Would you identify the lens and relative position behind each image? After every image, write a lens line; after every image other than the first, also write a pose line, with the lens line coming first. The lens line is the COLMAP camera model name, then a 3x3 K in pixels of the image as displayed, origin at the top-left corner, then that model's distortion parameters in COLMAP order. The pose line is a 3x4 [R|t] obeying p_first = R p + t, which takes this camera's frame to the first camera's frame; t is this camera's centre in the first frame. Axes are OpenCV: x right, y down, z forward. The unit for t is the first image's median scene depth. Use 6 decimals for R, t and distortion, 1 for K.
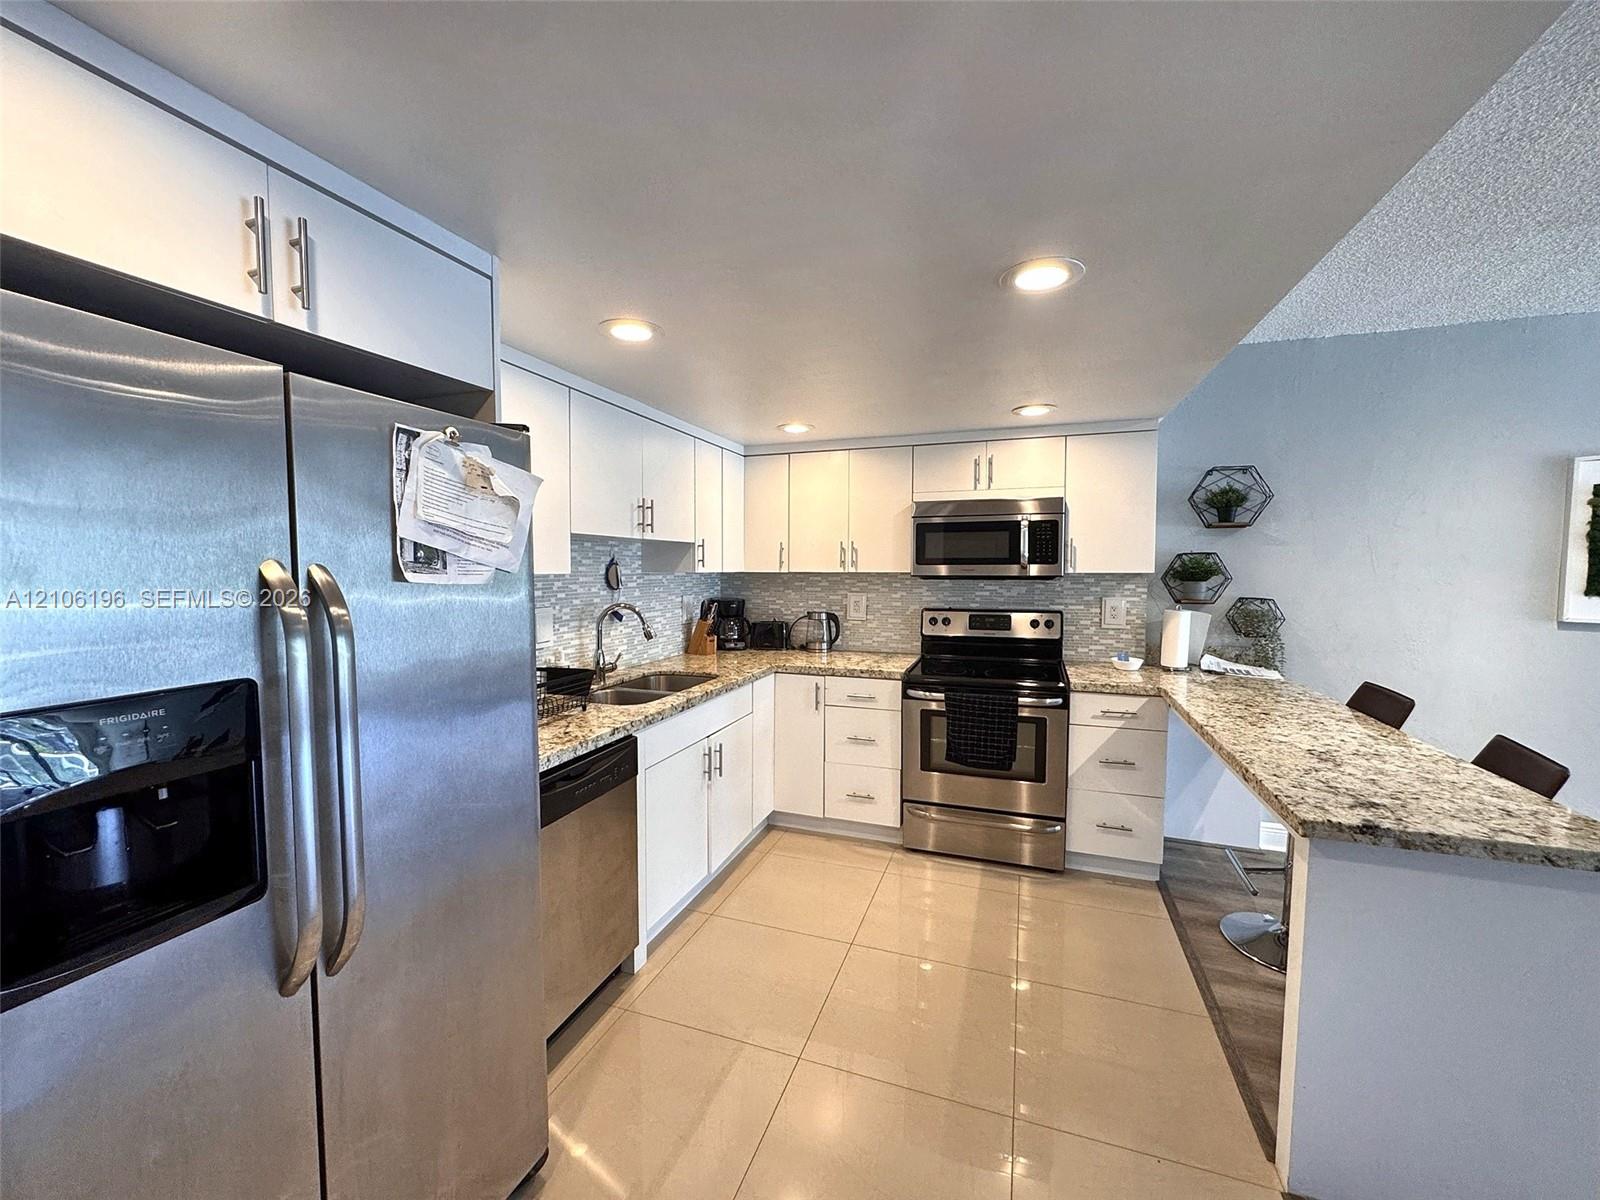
lens RADIAL K [[638.3, 0, 800.0], [0, 638.3, 600.0], [0, 0, 1]] dist [-0.003561, -0.000085]
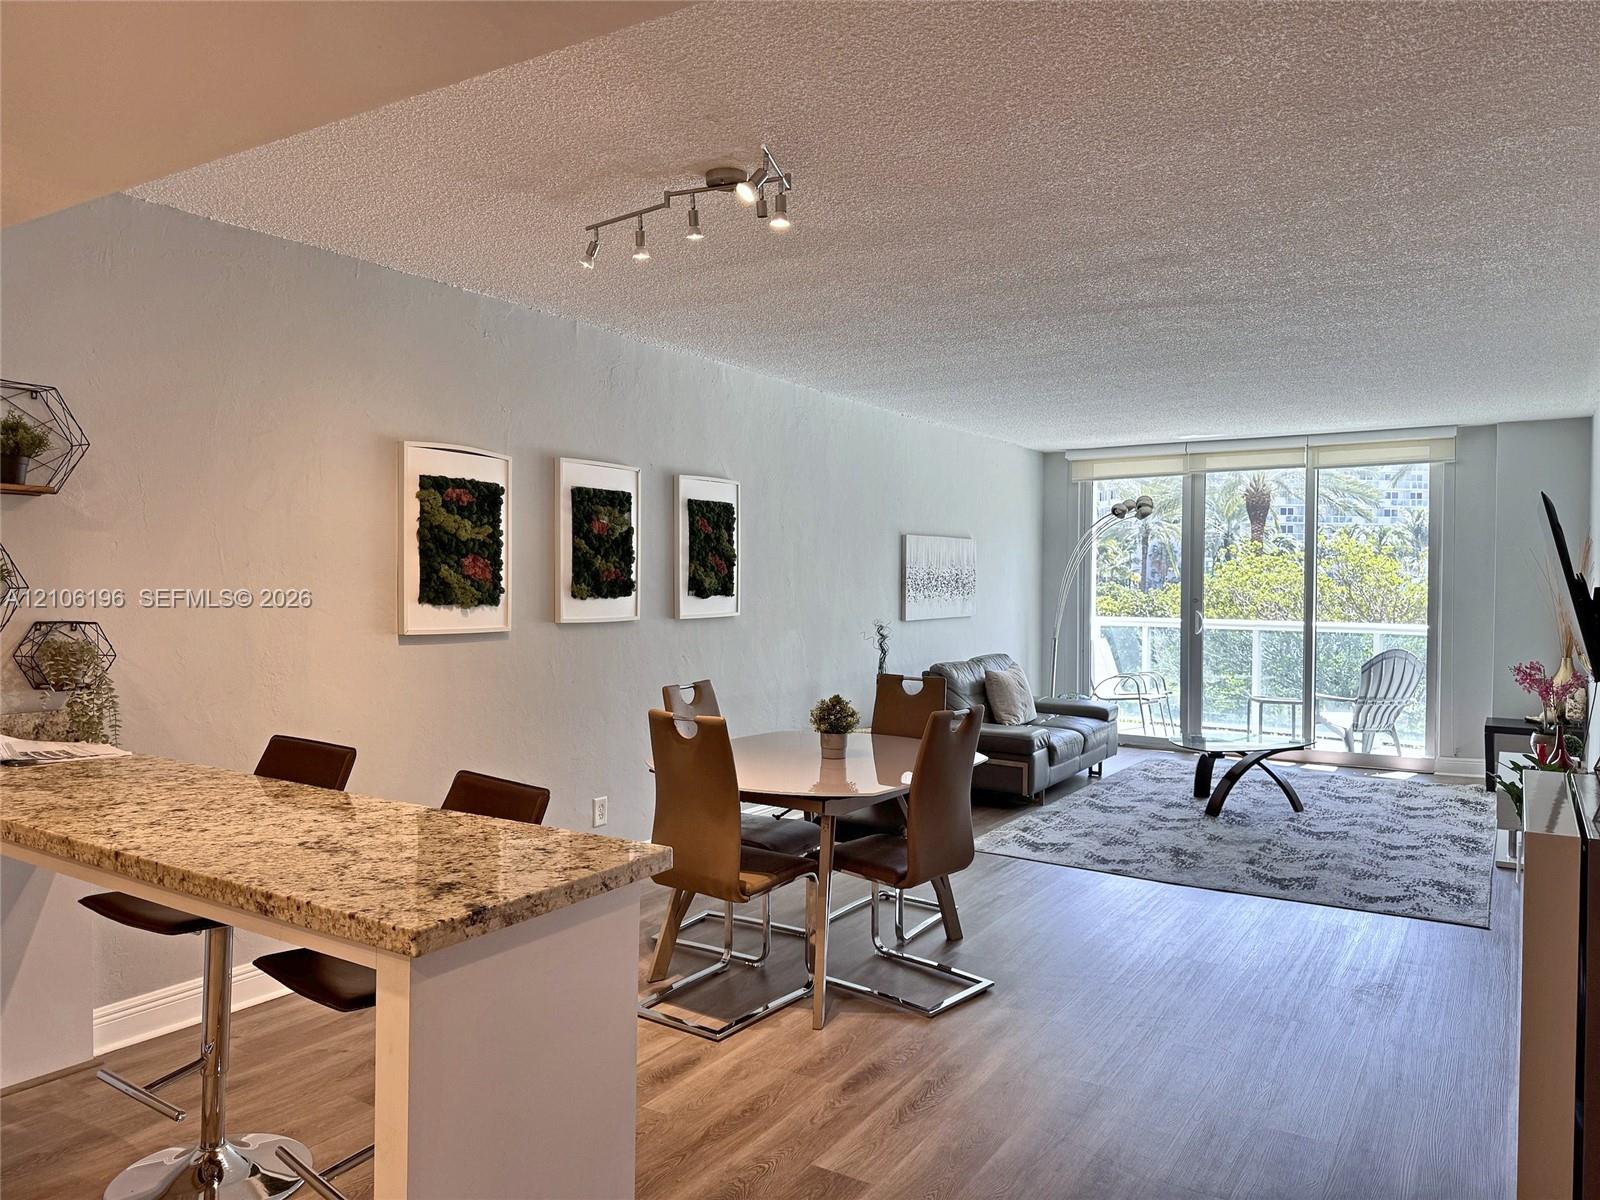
lens RADIAL K [[1119.0, 0, 797.4], [0, 1119.0, 598.2], [0, 0, 1]] dist [0.127455, -0.204518]
pose [[0.224727, -0.015792, 0.974294, -0.131262], [0.046313, 0.998912, 0.005509, 0.001413], [-0.973321, 0.043885, 0.225213, 0.143184]]
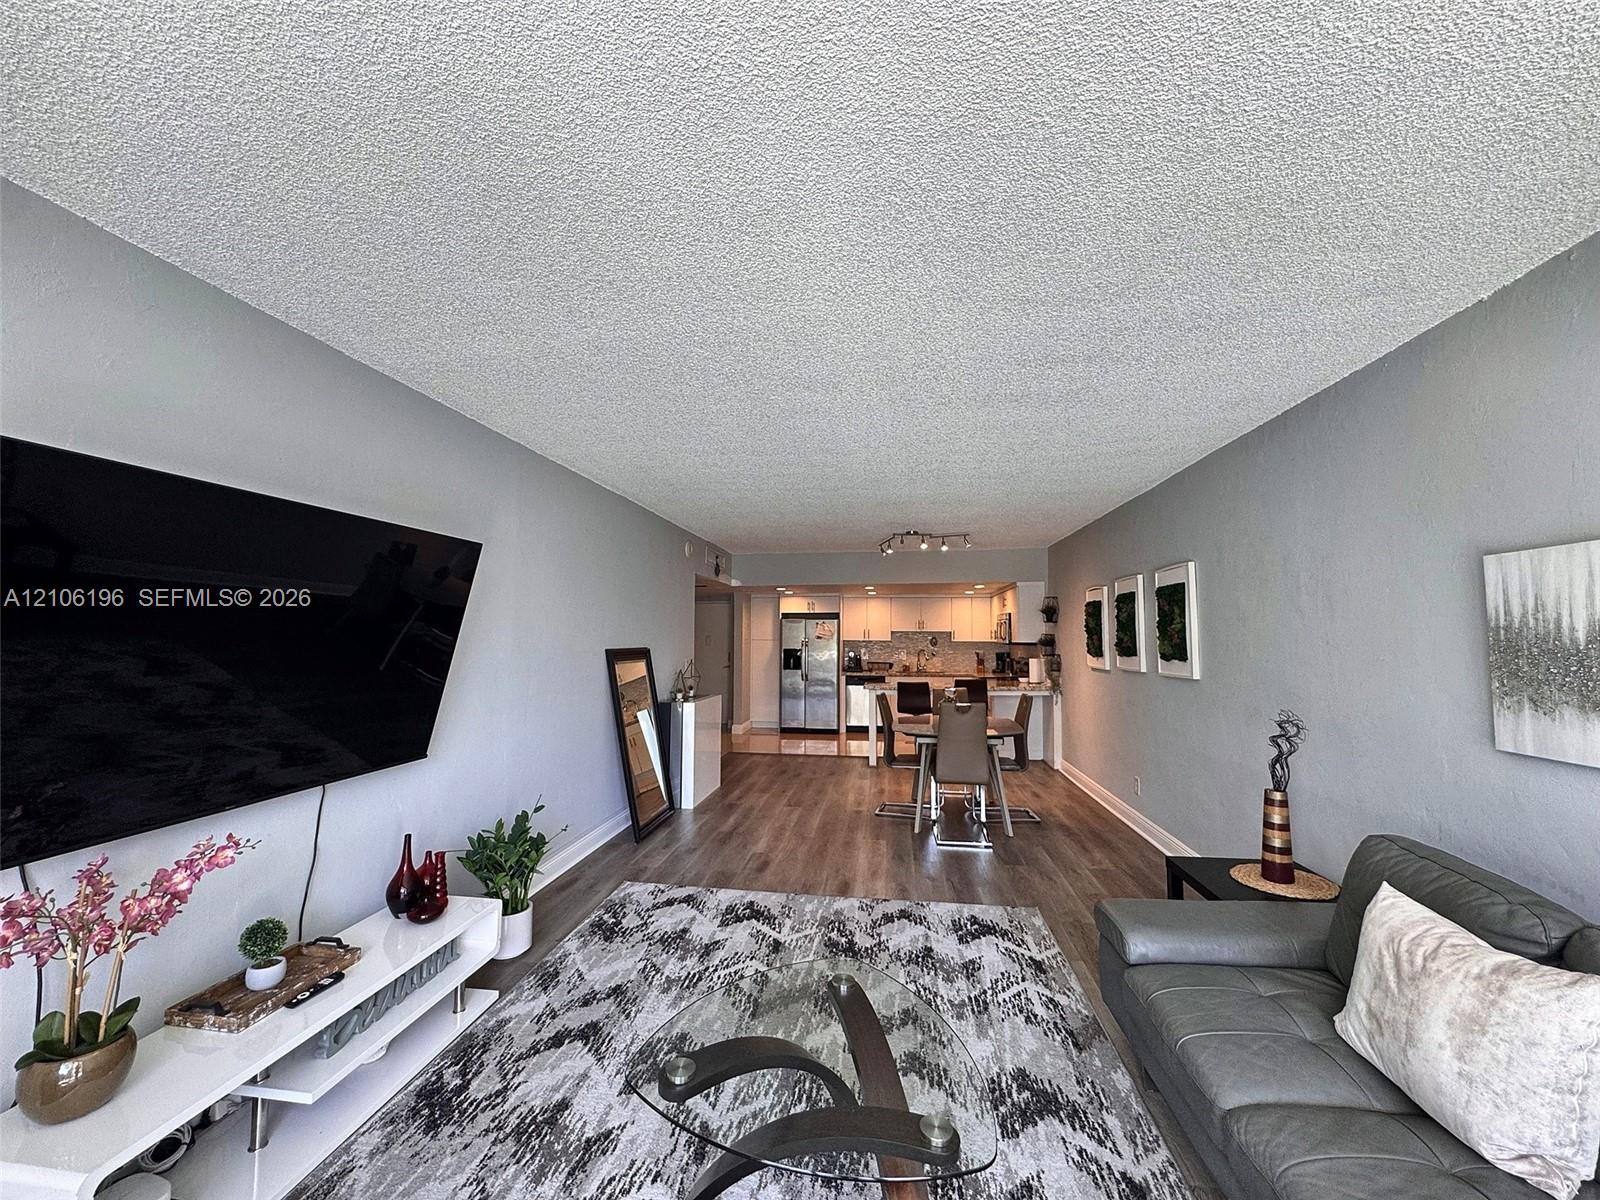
lens RADIAL K [[638.3, 0, 800.0], [0, 638.3, 600.0], [0, 0, 1]] dist [-0.003561, -0.000085]
pose [[0.205191, -0.056093, -0.977113, 2.872190], [-0.057184, 0.995964, -0.069184, 0.014208], [0.977050, 0.070071, 0.201155, -0.373587]]
